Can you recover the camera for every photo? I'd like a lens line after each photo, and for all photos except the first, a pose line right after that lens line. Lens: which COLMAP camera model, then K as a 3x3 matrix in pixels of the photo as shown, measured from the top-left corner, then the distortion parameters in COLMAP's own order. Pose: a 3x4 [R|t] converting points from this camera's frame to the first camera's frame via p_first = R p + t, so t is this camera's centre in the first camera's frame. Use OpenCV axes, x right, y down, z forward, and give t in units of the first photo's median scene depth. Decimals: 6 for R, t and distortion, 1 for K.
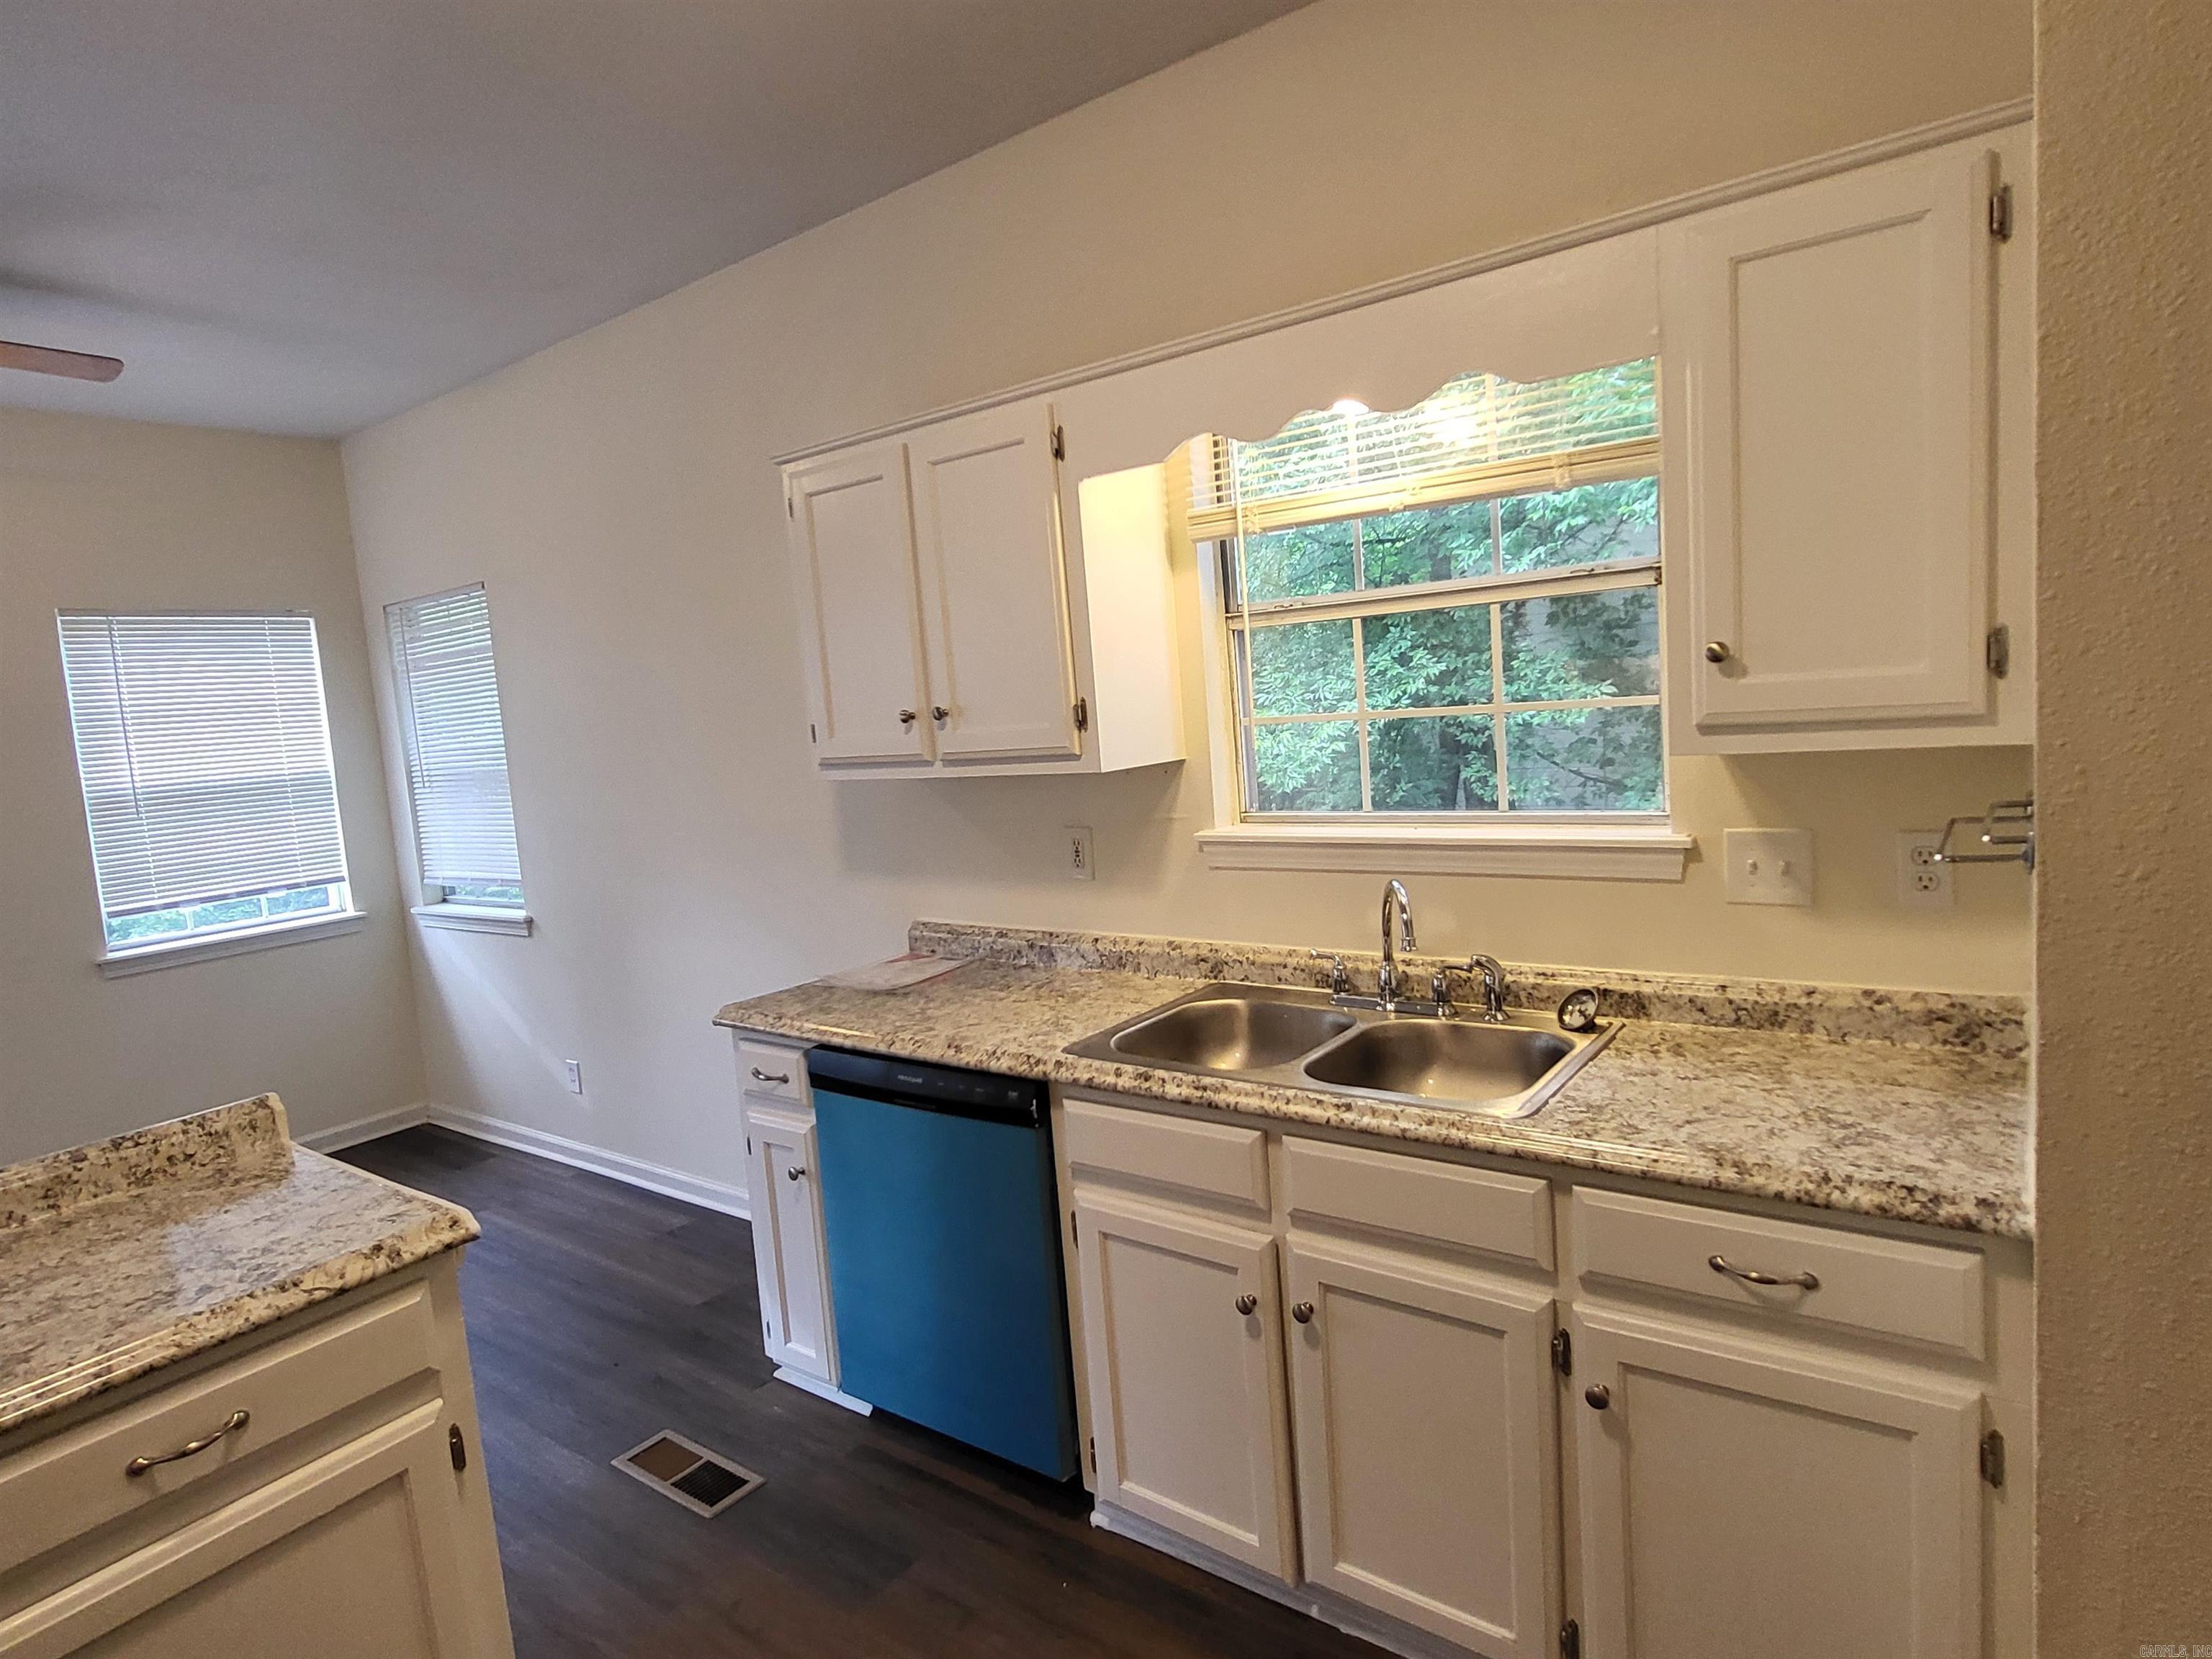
lens RADIAL K [[1222.5, 0, 1088.1], [0, 1222.5, 823.4], [0, 0, 1]] dist [-0.001075, -0.002555]
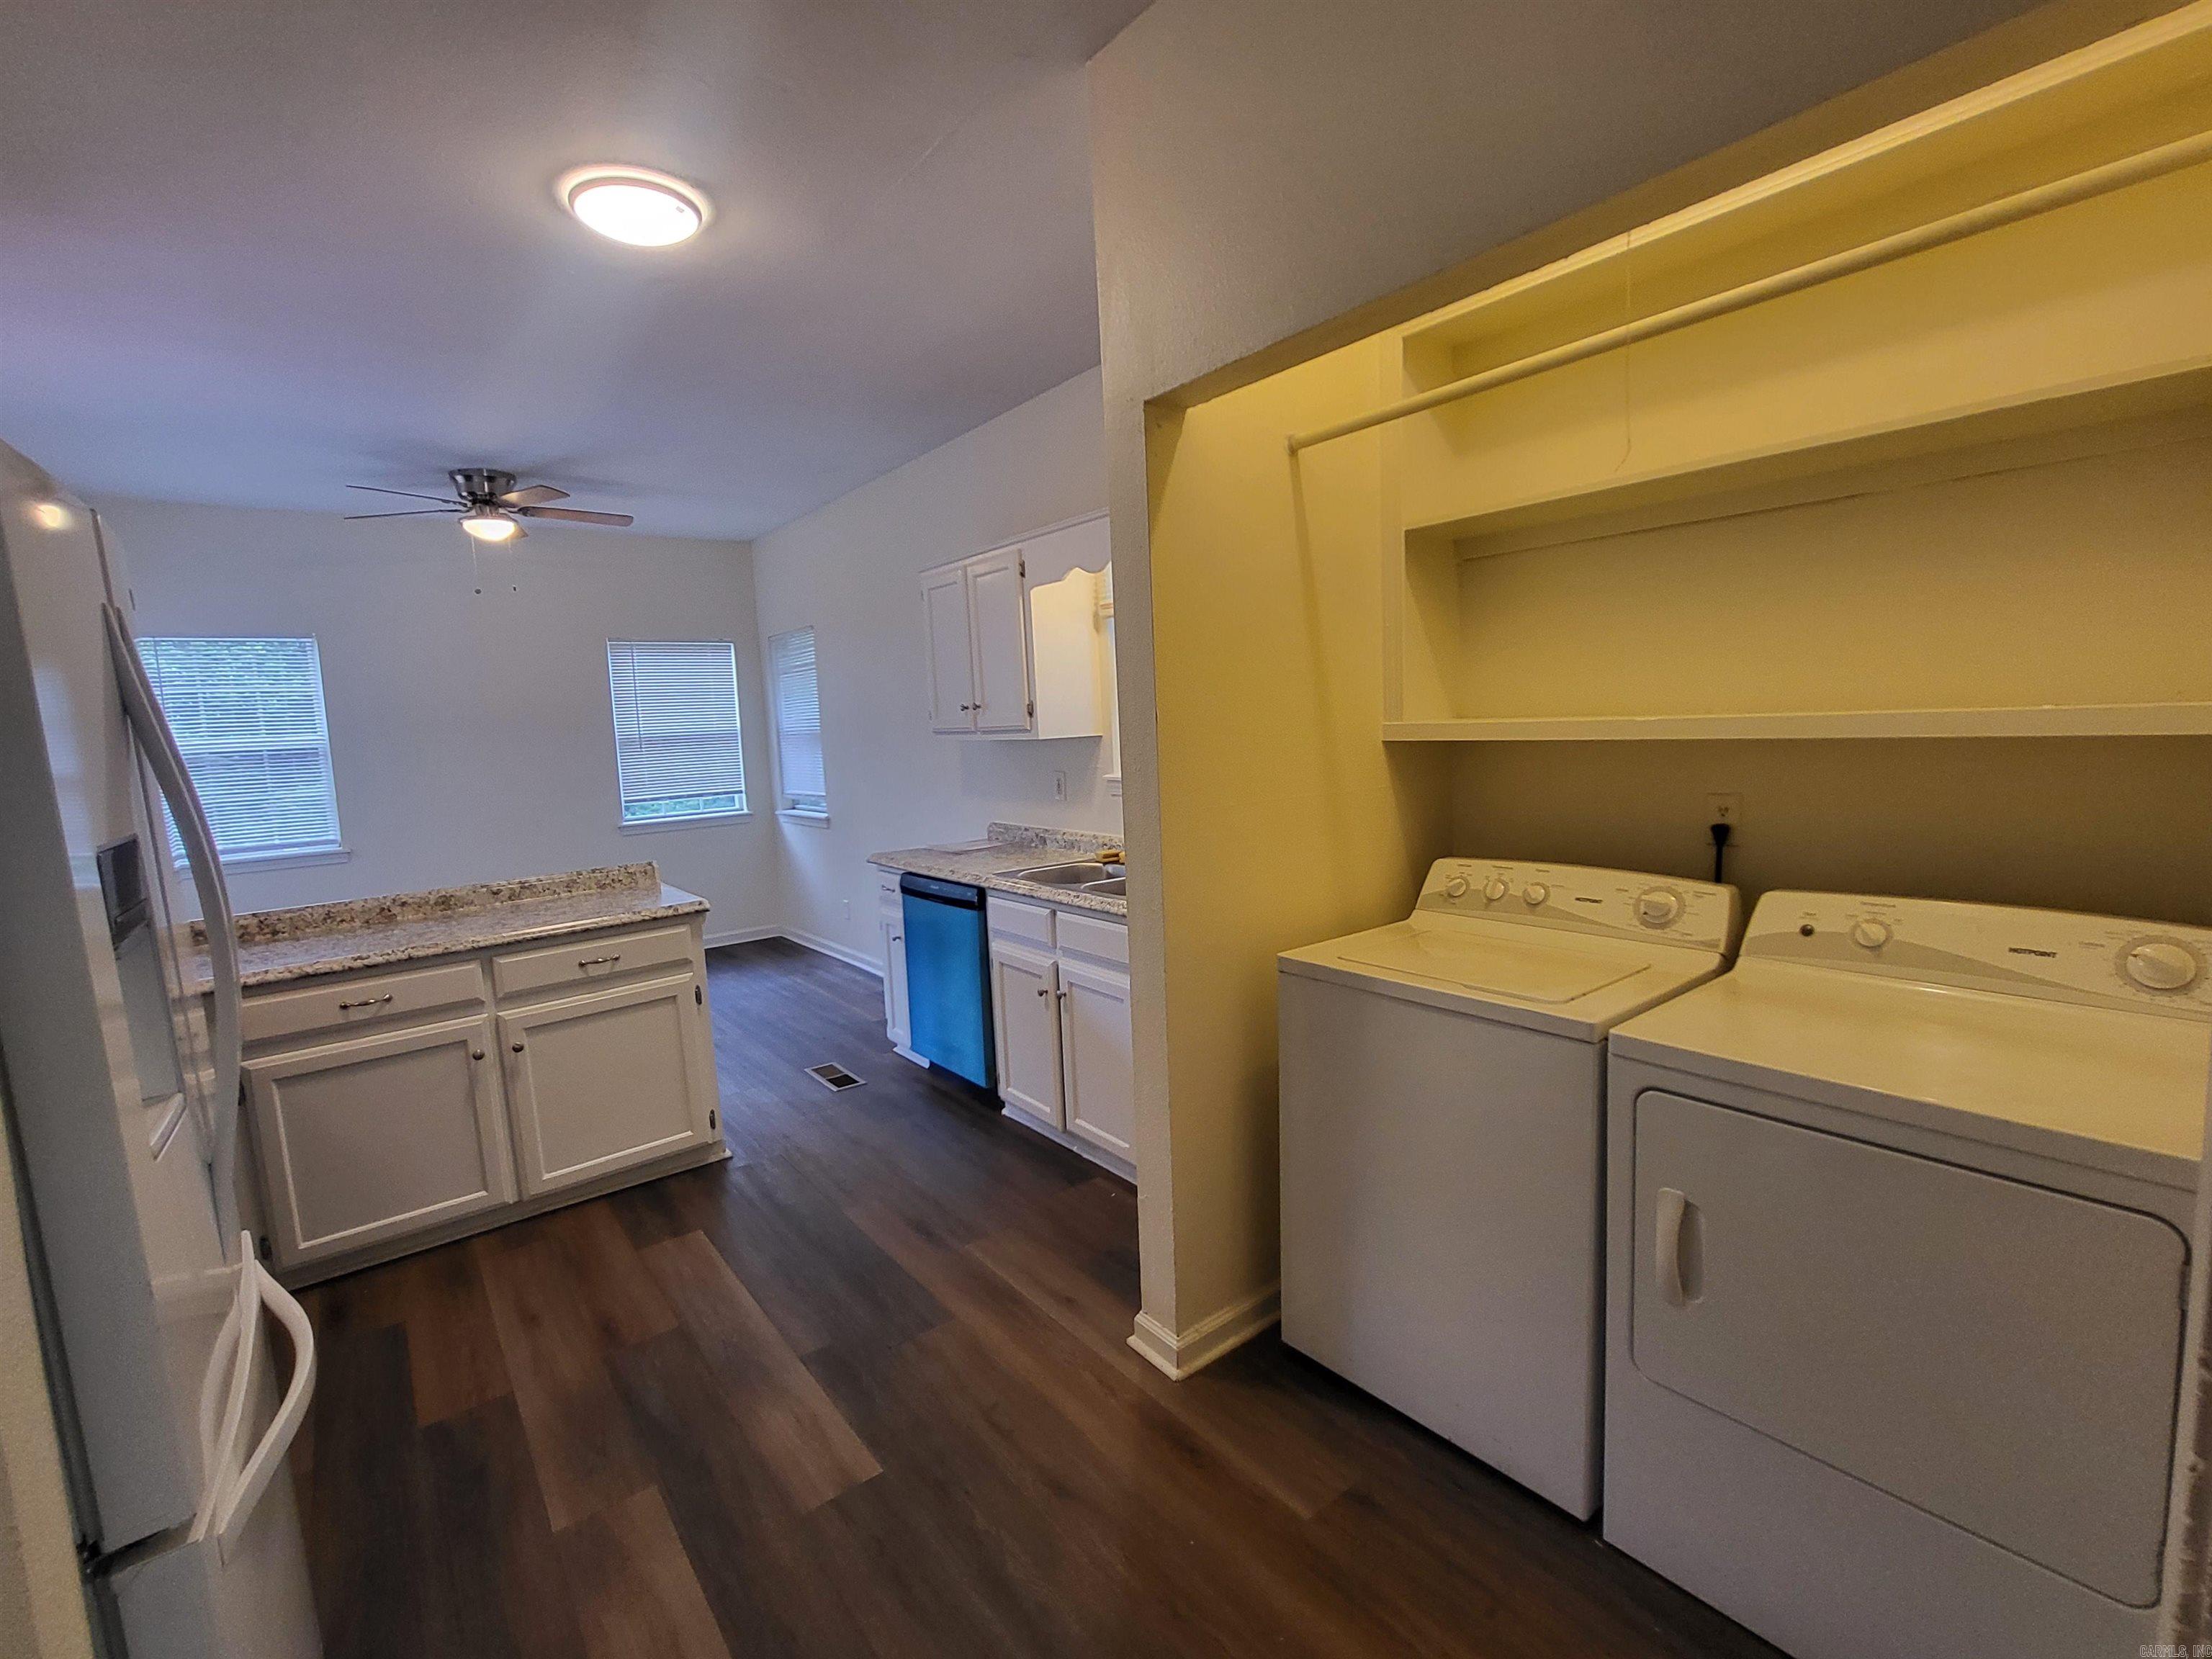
lens RADIAL K [[981.5, 0, 1102.7], [0, 981.5, 825.9], [0, 0, 1]] dist [-0.007148, 0.000912]
pose [[0.965797, 0.062843, -0.251568, 0.518993], [-0.056286, 0.997863, 0.033182, 0.038641], [0.253115, -0.017887, 0.967271, -0.489438]]
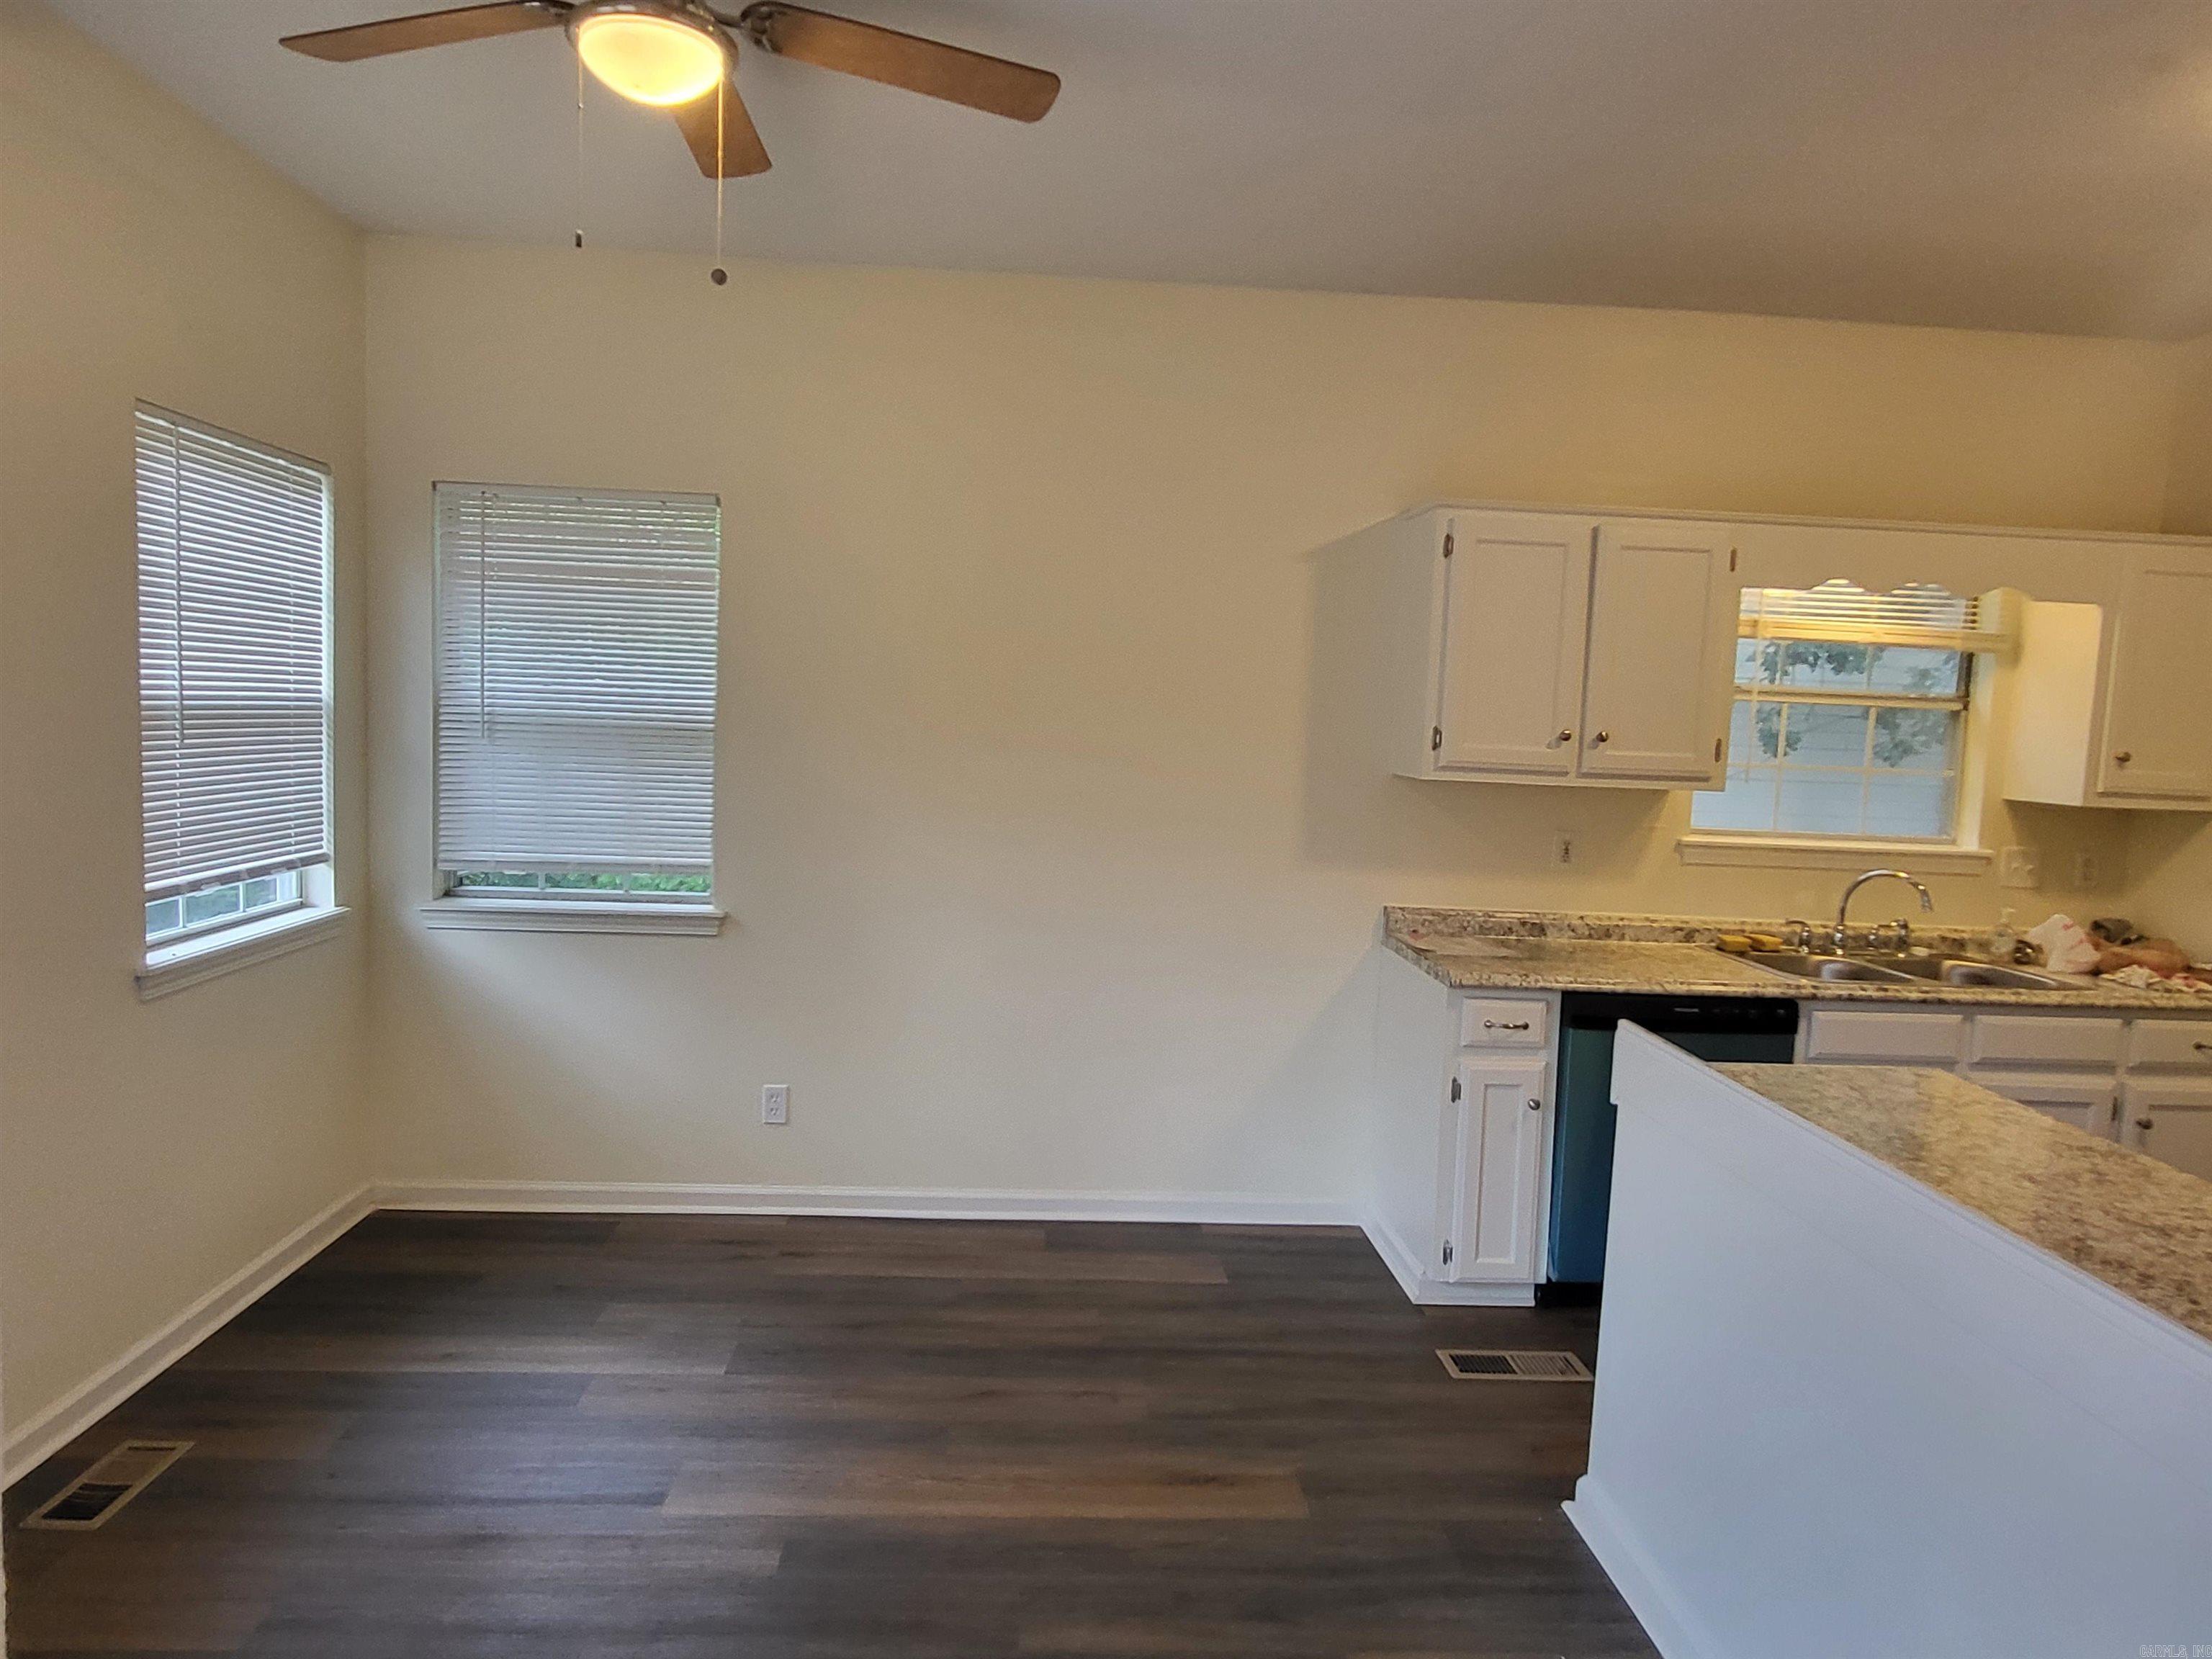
lens RADIAL K [[1325.3, 0, 1091.4], [0, 1325.3, 824.2], [0, 0, 1]] dist [0.000990, -0.004673]
pose [[0.762744, 0.055241, 0.644337, -1.575725], [-0.034739, 0.998406, -0.044472, 0.092116], [-0.645767, 0.011537, 0.763448, 0.307961]]
